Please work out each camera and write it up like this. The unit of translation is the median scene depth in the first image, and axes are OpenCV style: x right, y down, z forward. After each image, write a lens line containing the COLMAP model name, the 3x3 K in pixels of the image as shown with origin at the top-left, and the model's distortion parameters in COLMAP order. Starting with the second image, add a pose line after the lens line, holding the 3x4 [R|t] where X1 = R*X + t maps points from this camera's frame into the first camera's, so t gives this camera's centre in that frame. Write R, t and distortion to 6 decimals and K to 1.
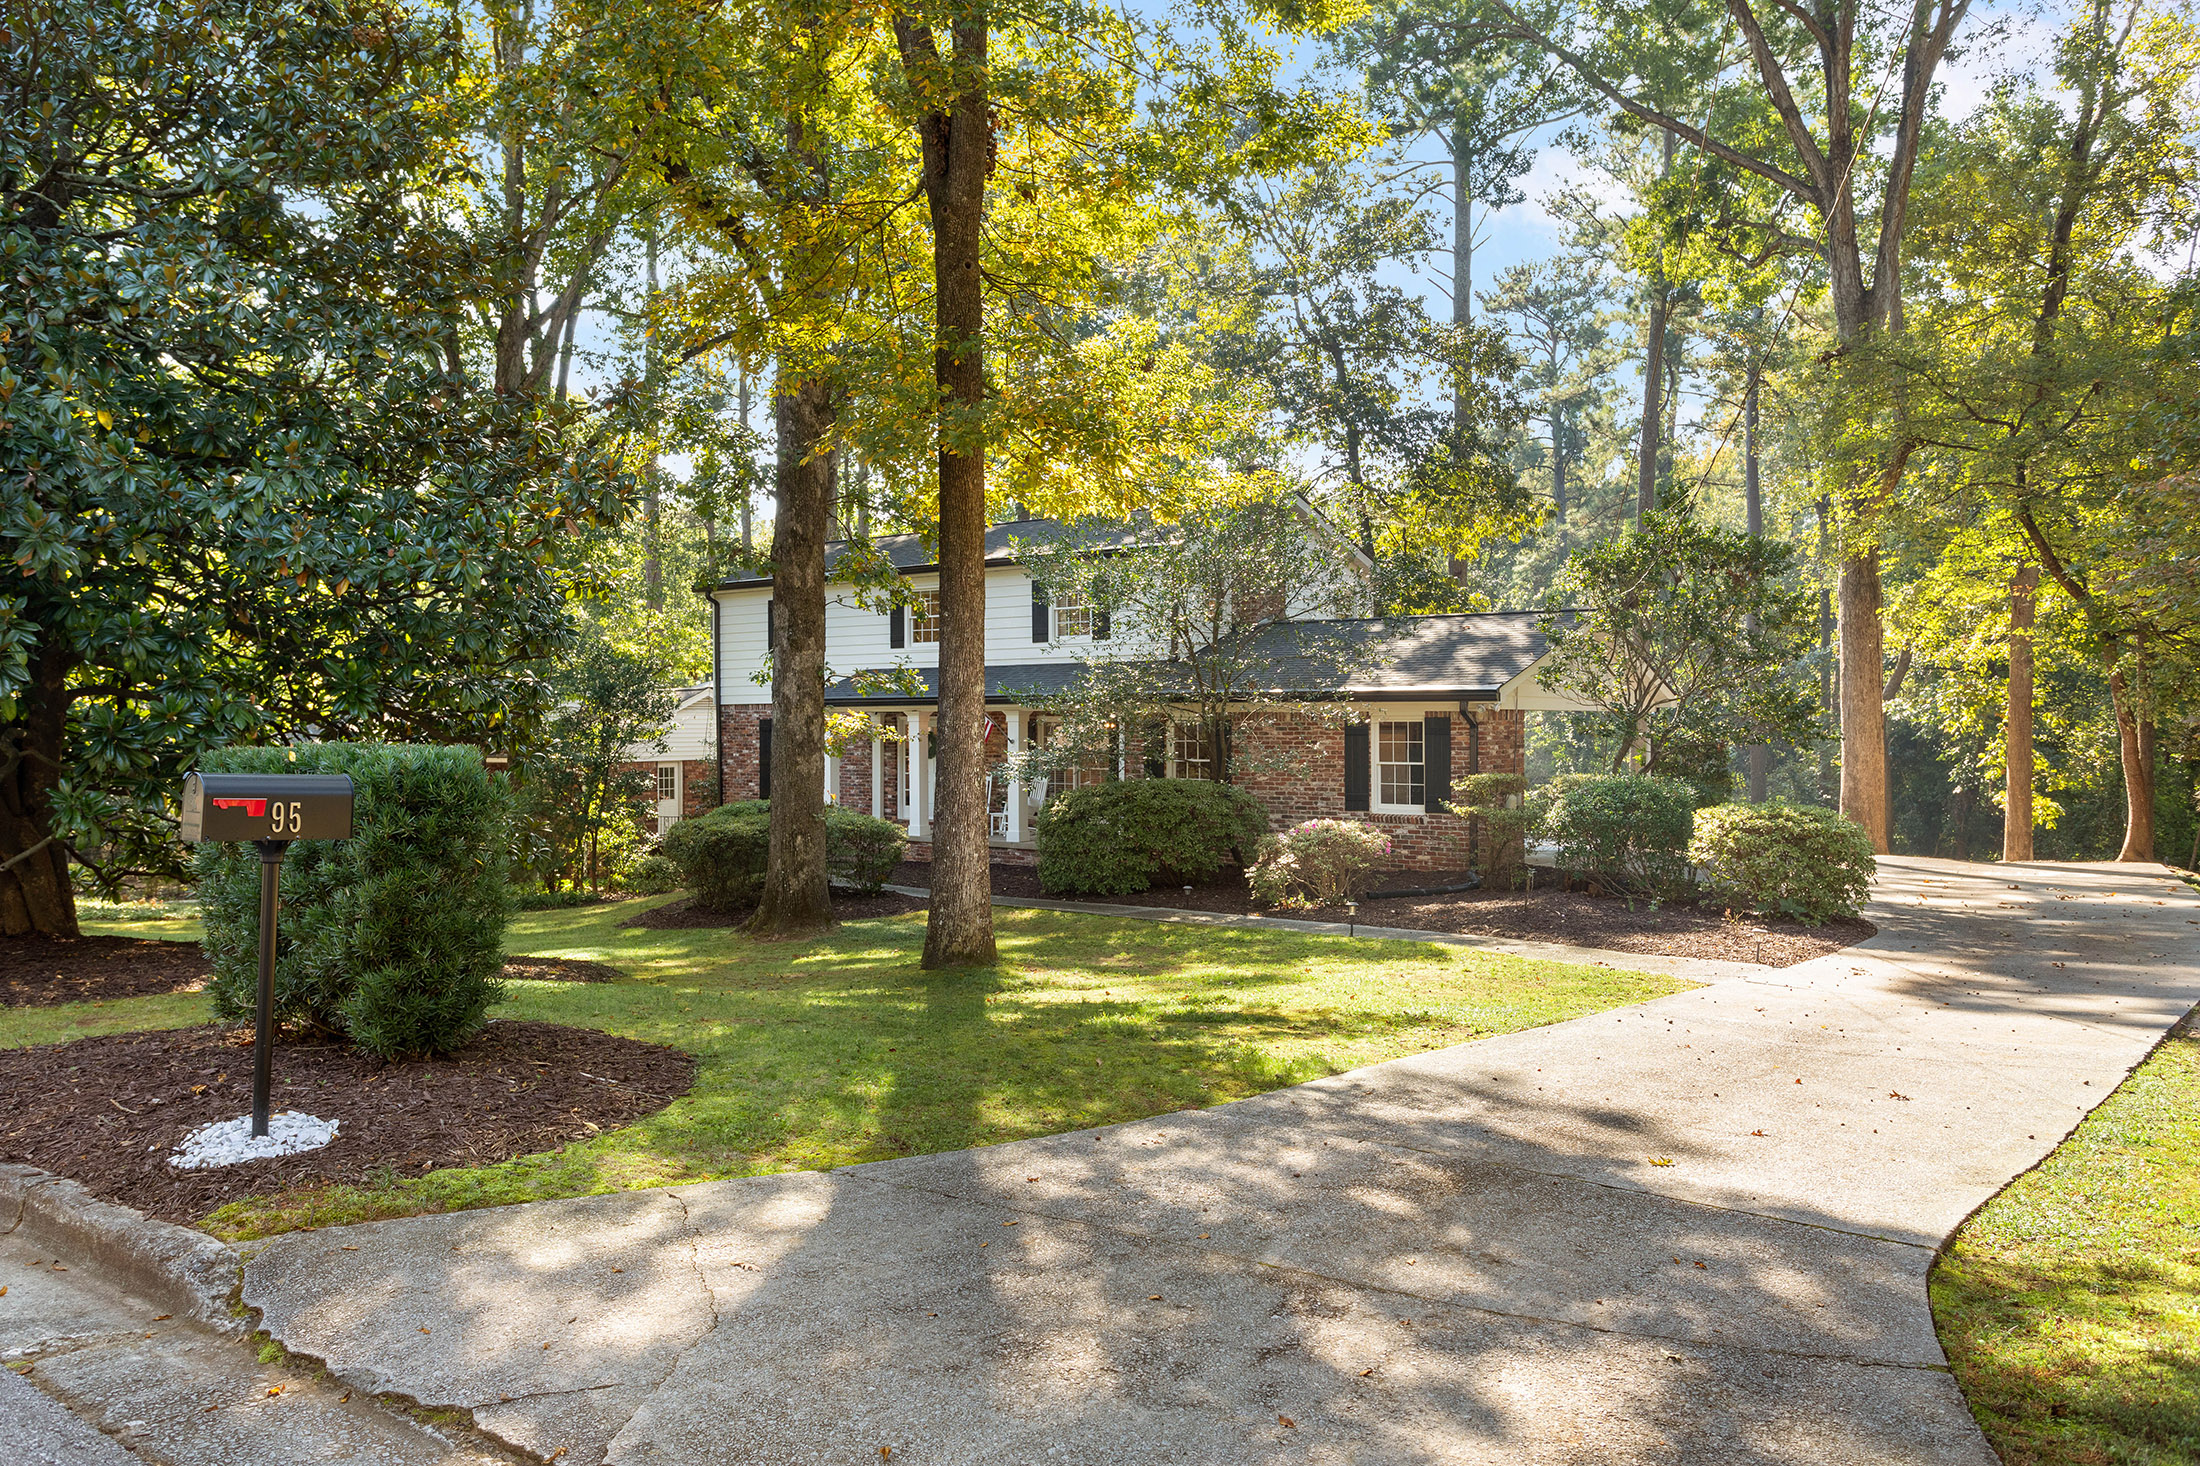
lens RADIAL K [[1519.4, 0, 1097.0], [0, 1519.4, 738.6], [0, 0, 1]] dist [-0.006926, -0.000739]
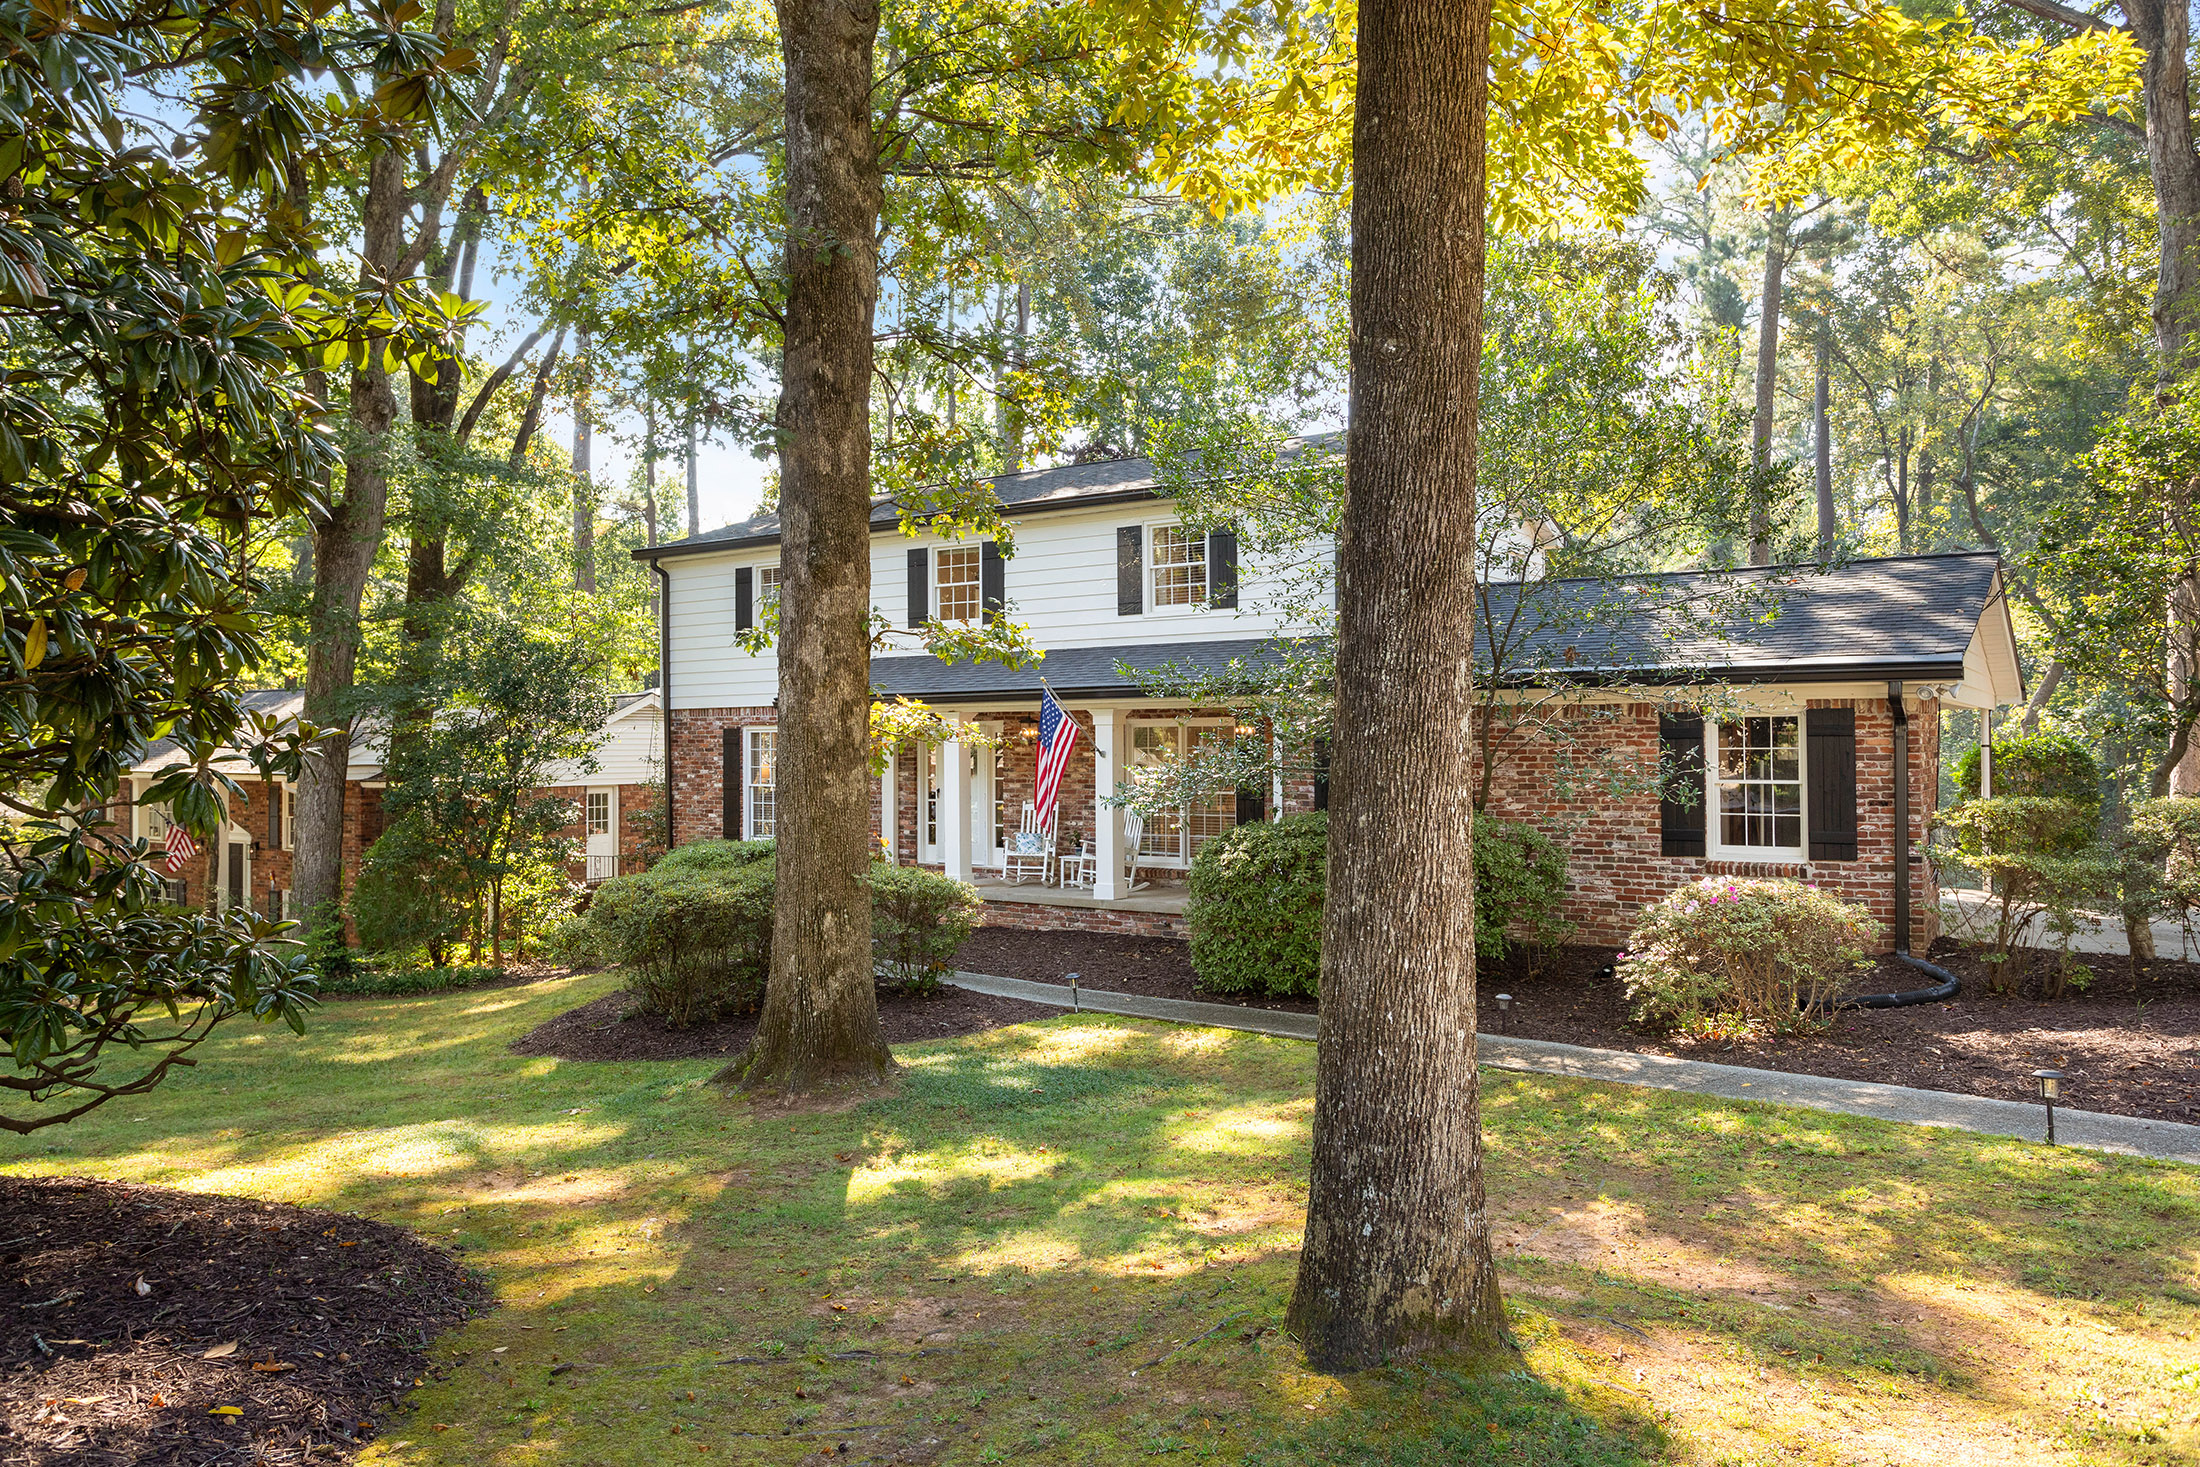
lens RADIAL K [[1519.4, 0, 1100.1], [0, 1519.4, 727.7], [0, 0, 1]] dist [-0.006926, -0.000739]
pose [[0.999173, -0.002255, 0.040600, -0.070122], [0.003215, 0.999717, -0.023585, 0.005319], [-0.040535, 0.023696, 0.998897, 0.256288]]
